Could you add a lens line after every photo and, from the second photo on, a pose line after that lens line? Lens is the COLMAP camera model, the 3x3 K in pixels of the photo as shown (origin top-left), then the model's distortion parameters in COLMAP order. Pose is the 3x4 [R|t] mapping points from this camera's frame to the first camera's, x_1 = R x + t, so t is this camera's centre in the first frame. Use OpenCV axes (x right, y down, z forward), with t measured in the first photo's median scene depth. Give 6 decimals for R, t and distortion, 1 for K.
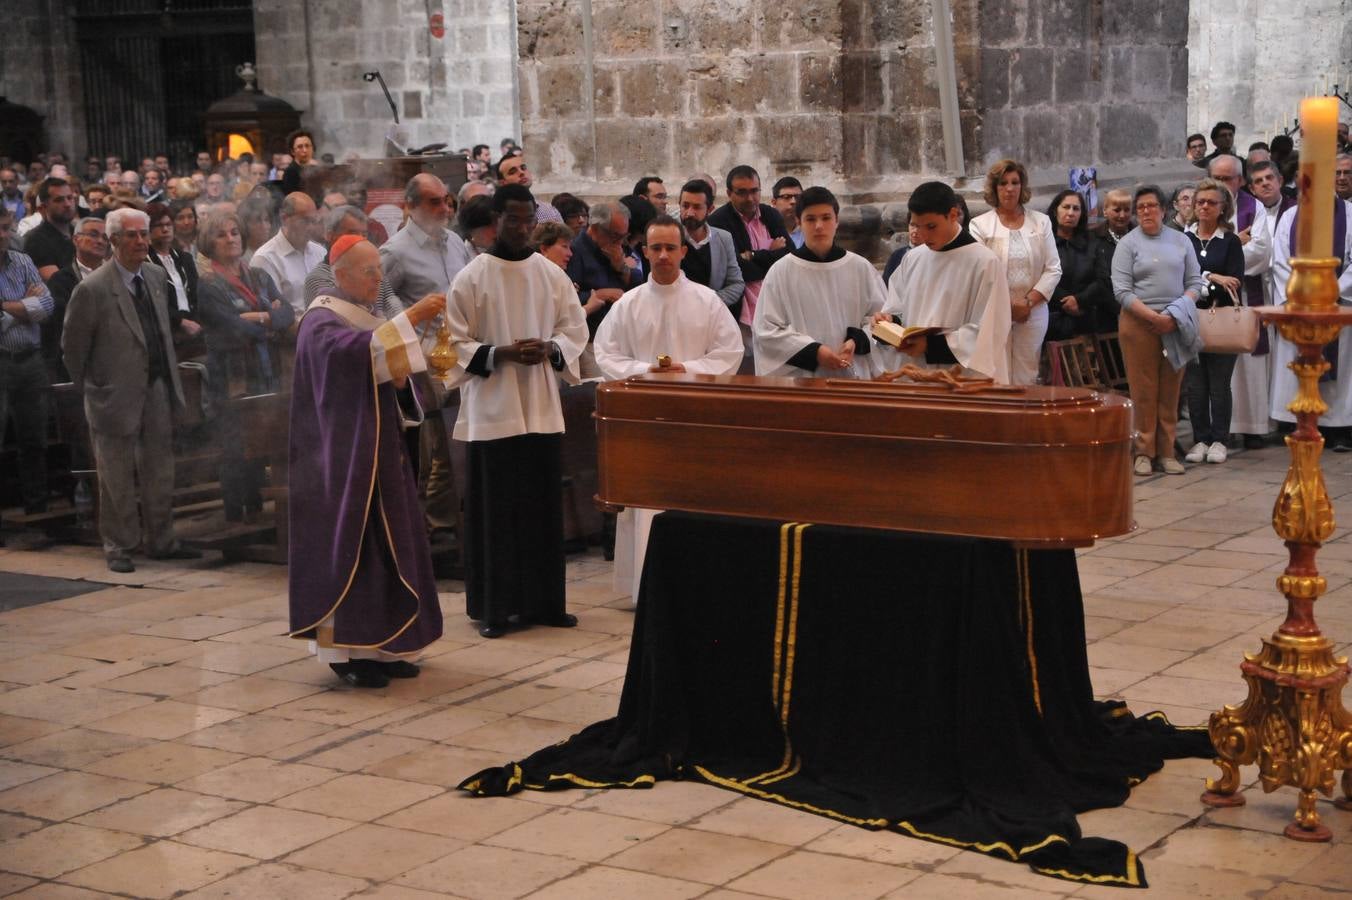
lens RADIAL K [[2589.4, 0, 676.9], [0, 2589.4, 466.0], [0, 0, 1]] dist [0.196766, 0.382040]
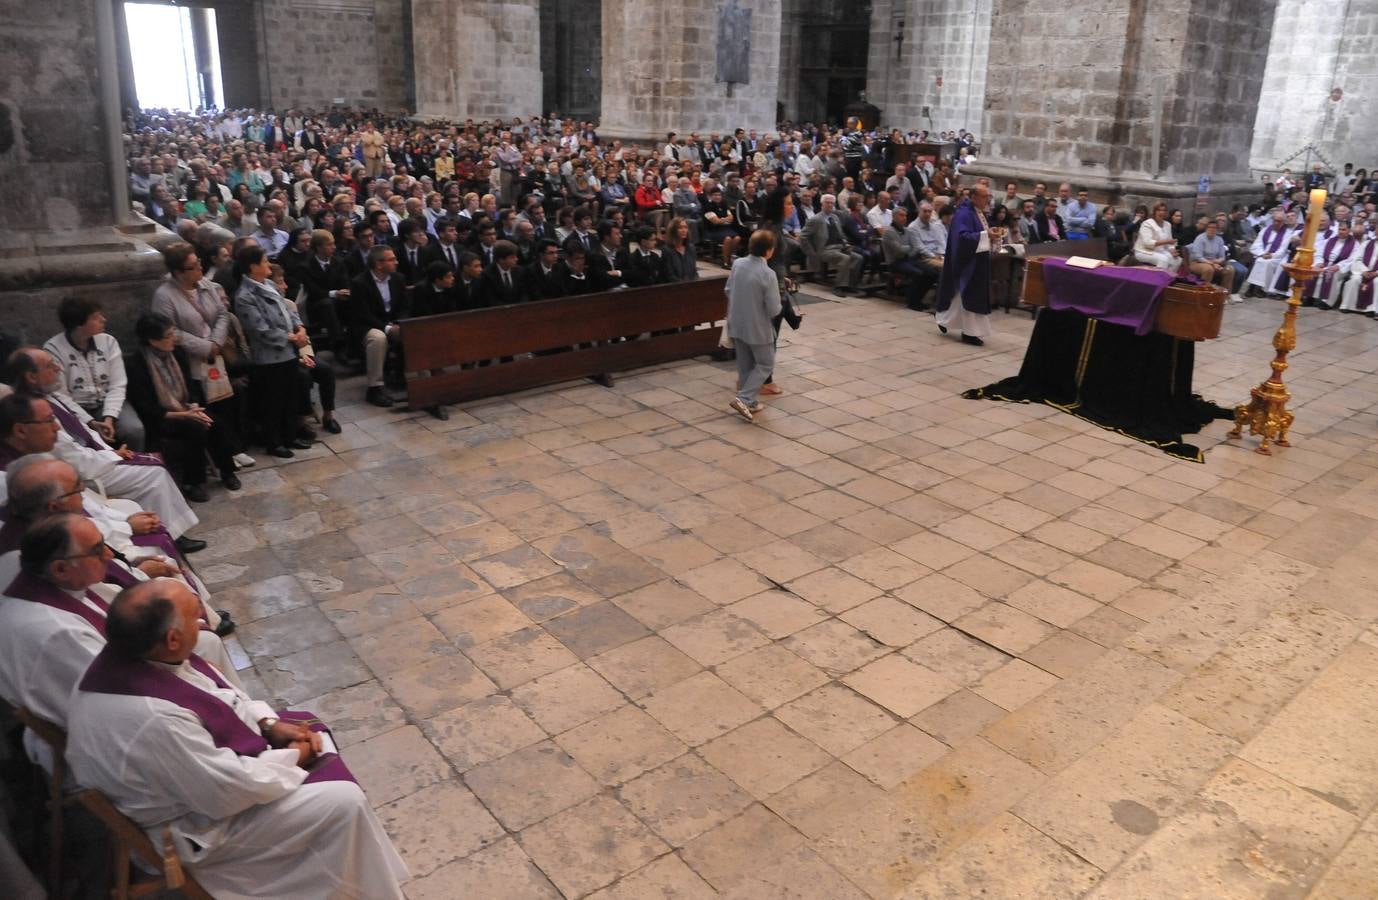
lens RADIAL K [[1035.2, 0, 711.0], [0, 1035.2, 429.6], [0, 0, 1]] dist [-0.134662, 0.102234]
pose [[0.961163, 0.142297, -0.236468, -0.040962], [-0.095887, 0.975633, 0.197348, -0.020354], [0.258788, -0.167009, 0.951387, -0.091270]]
